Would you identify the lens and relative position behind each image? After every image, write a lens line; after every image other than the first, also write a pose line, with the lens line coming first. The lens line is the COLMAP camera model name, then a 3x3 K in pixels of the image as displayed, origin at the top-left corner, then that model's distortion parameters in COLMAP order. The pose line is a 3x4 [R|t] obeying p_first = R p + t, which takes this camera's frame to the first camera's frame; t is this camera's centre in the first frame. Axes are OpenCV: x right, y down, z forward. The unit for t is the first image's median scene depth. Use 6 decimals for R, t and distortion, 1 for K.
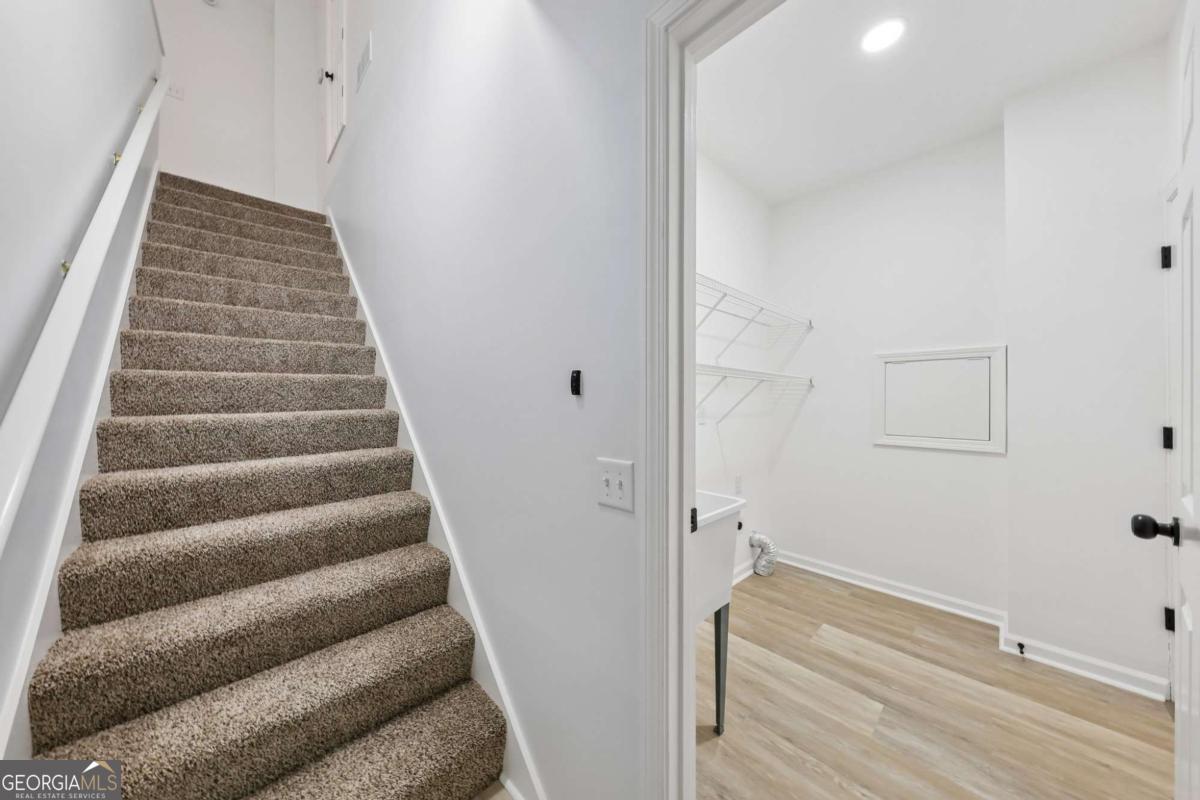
lens RADIAL K [[383.7, 0, 601.6], [0, 383.7, 401.7], [0, 0, 1]] dist [-0.000620, -0.000630]
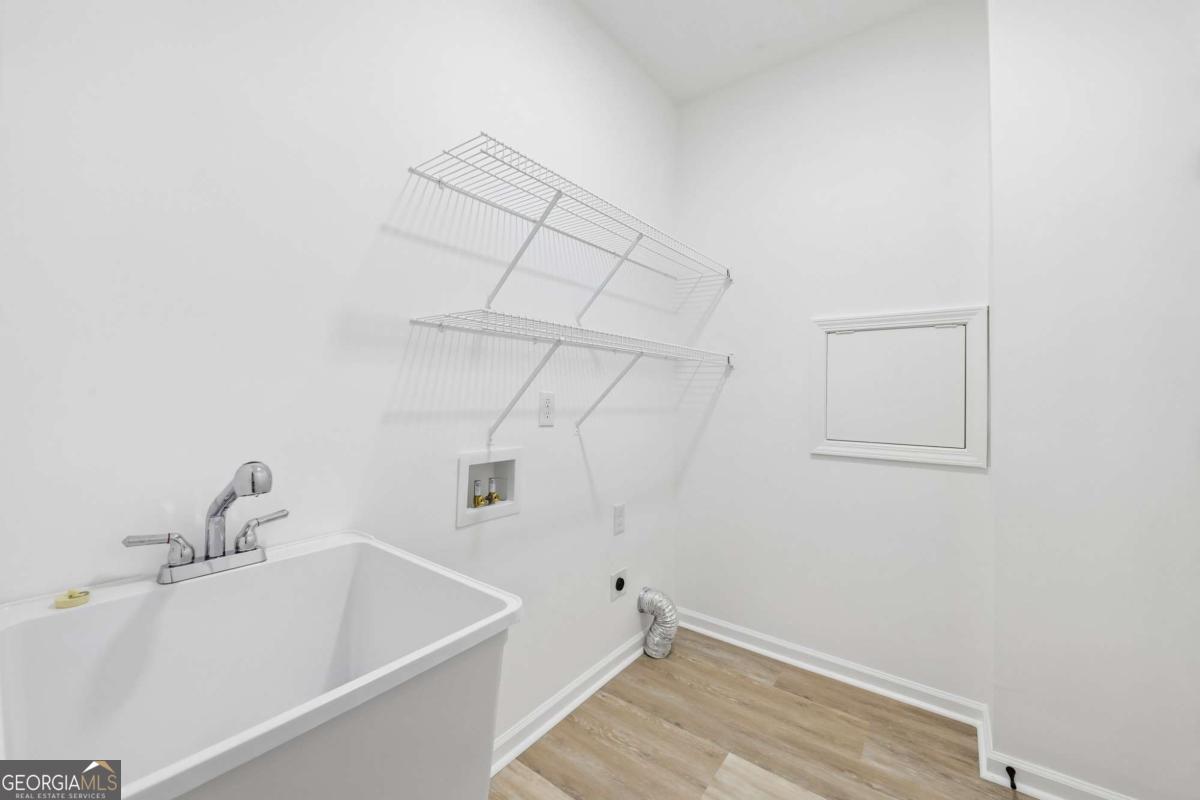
lens RADIAL K [[471.3, 0, 598.6], [0, 471.3, 394.8], [0, 0, 1]] dist [-0.001968, -0.000387]
pose [[0.987251, 0.000456, 0.159172, 0.227221], [-0.001216, 0.999988, 0.004677, 0.004390], [-0.159168, -0.004810, 0.987240, 0.264382]]
